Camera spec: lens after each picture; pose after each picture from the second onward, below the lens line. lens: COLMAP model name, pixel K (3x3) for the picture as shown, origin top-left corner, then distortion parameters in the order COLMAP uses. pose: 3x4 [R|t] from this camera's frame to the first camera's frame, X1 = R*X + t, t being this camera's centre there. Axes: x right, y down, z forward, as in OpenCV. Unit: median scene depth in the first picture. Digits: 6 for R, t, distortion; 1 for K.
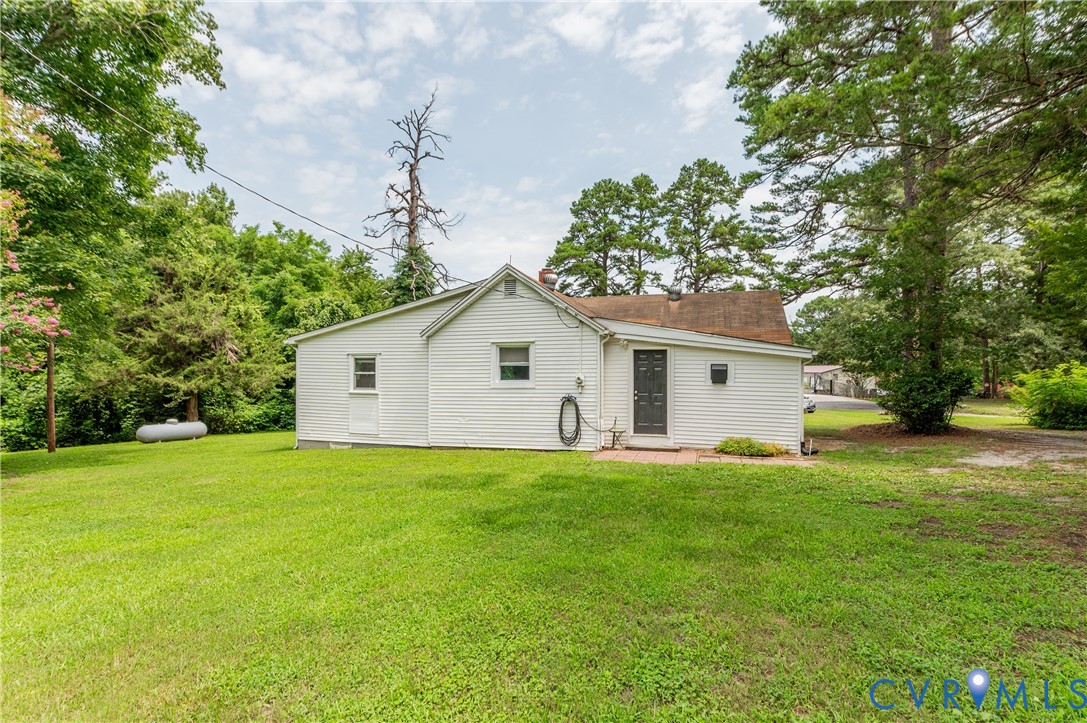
lens RADIAL K [[502.1, 0, 543.1], [0, 502.1, 355.2], [0, 0, 1]] dist [0.000336, -0.000086]
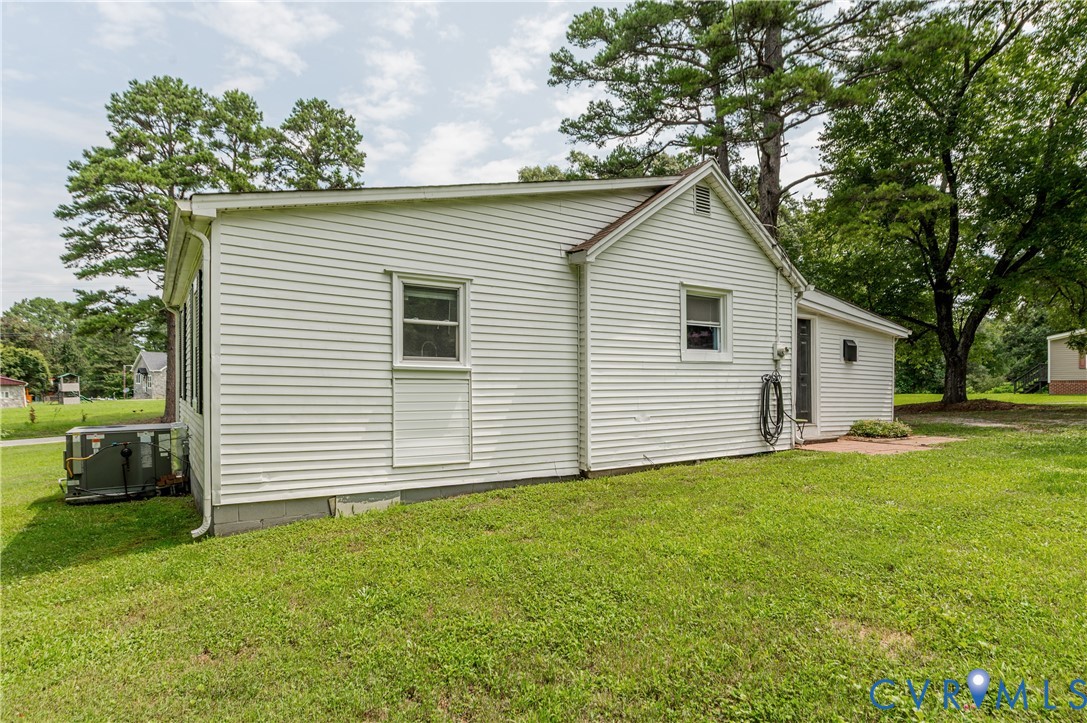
lens RADIAL K [[587.0, 0, 543.4], [0, 587.0, 377.4], [0, 0, 1]] dist [0.001802, 0.000391]
pose [[0.662066, 0.008578, 0.749397, -0.661251], [-0.031247, 0.999381, 0.016166, 0.070938], [-0.748794, -0.034119, 0.661924, 0.601051]]
